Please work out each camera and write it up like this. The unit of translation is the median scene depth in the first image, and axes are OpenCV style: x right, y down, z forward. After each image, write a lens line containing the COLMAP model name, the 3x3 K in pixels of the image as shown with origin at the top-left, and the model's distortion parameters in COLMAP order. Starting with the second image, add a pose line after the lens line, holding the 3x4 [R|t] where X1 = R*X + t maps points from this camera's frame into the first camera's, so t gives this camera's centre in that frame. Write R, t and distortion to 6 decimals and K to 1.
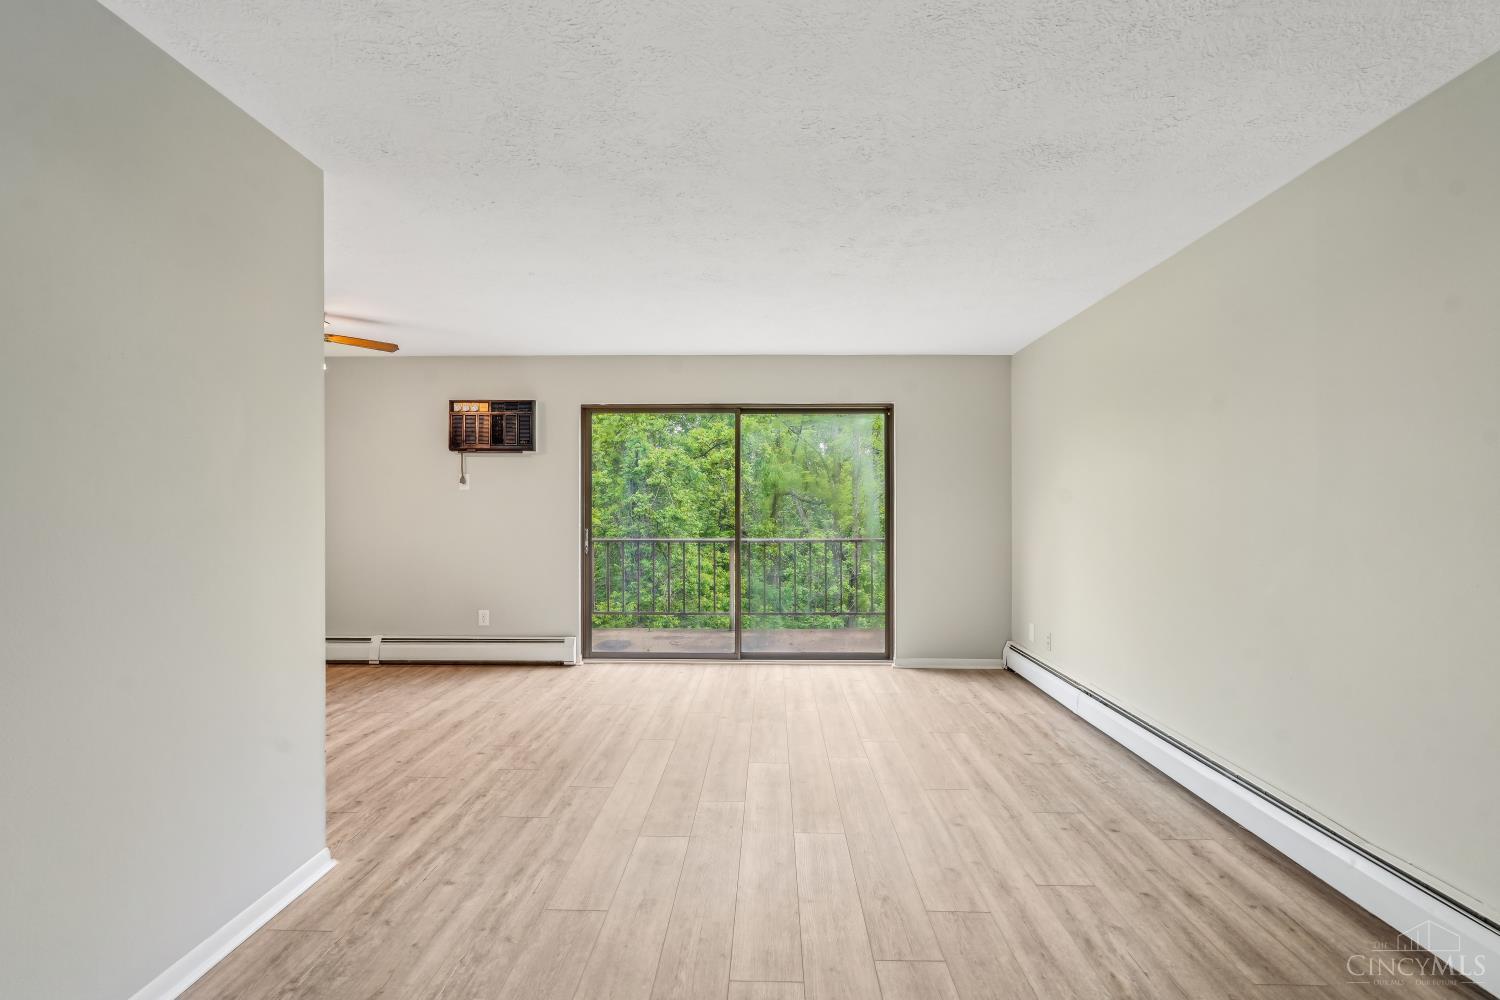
lens RADIAL K [[695.9, 0, 752.2], [0, 695.9, 507.0], [0, 0, 1]] dist [-0.016987, 0.007490]
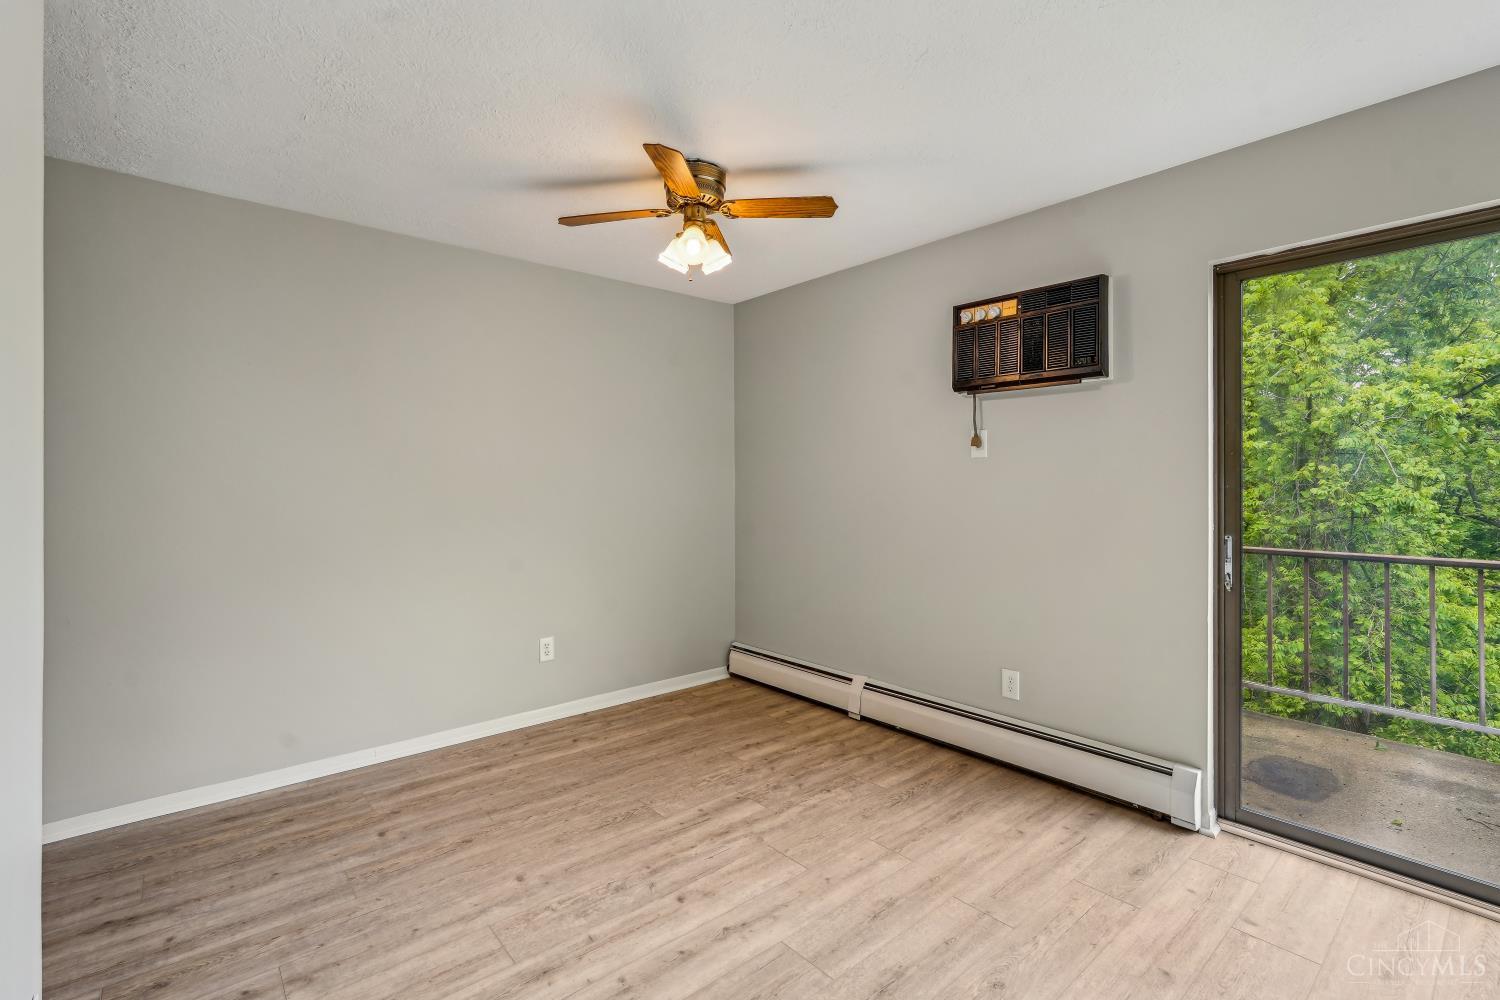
lens RADIAL K [[695.9, 0, 737.9], [0, 695.9, 479.8], [0, 0, 1]] dist [-0.016987, 0.007490]
pose [[0.672003, -0.003400, -0.740541, -0.119744], [-0.003652, 0.999962, -0.007905, -0.000767], [0.740540, 0.008016, 0.671965, 0.459034]]
